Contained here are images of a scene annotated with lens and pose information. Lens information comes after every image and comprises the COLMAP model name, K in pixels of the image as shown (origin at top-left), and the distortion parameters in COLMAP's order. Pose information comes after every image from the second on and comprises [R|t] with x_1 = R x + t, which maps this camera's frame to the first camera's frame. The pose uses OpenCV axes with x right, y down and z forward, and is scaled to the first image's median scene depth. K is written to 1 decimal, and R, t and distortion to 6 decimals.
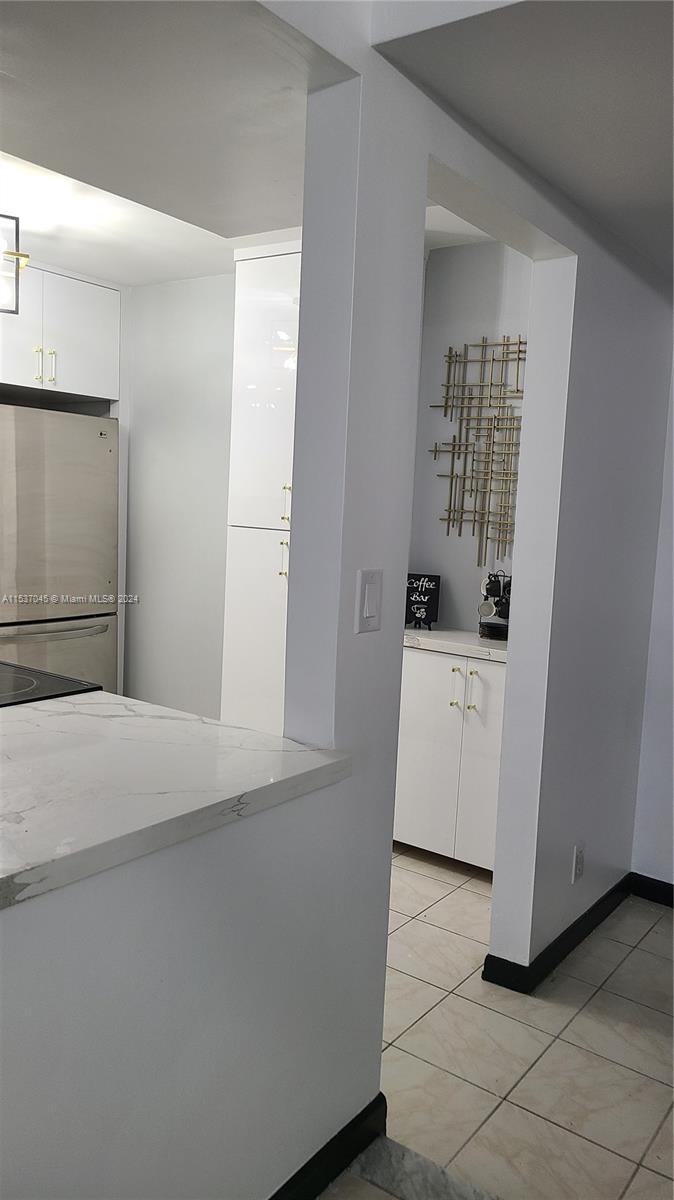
lens RADIAL K [[908.7, 0, 336.1], [0, 908.7, 597.9], [0, 0, 1]] dist [-0.002816, 0.001597]
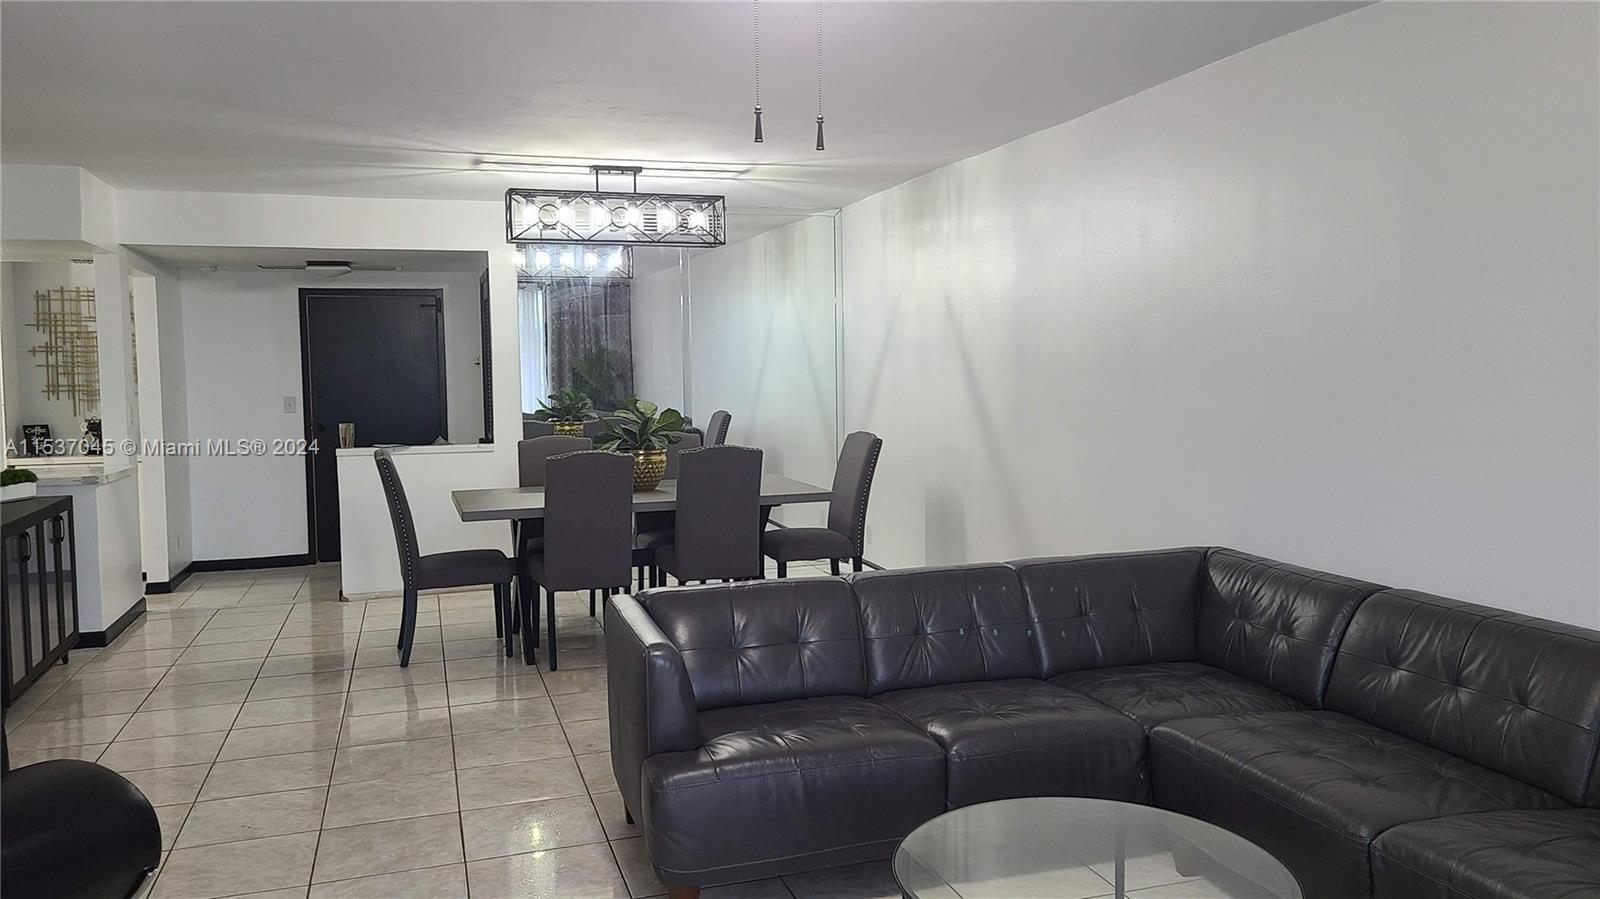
lens RADIAL K [[1211.6, 0, 803.7], [0, 1211.6, 446.0], [0, 0, 1]] dist [-0.002816, 0.001597]
pose [[0.599021, -0.109523, 0.793208, -0.845343], [0.136024, 0.990122, 0.033988, 0.131219], [-0.789095, 0.087536, 0.608002, -1.489974]]
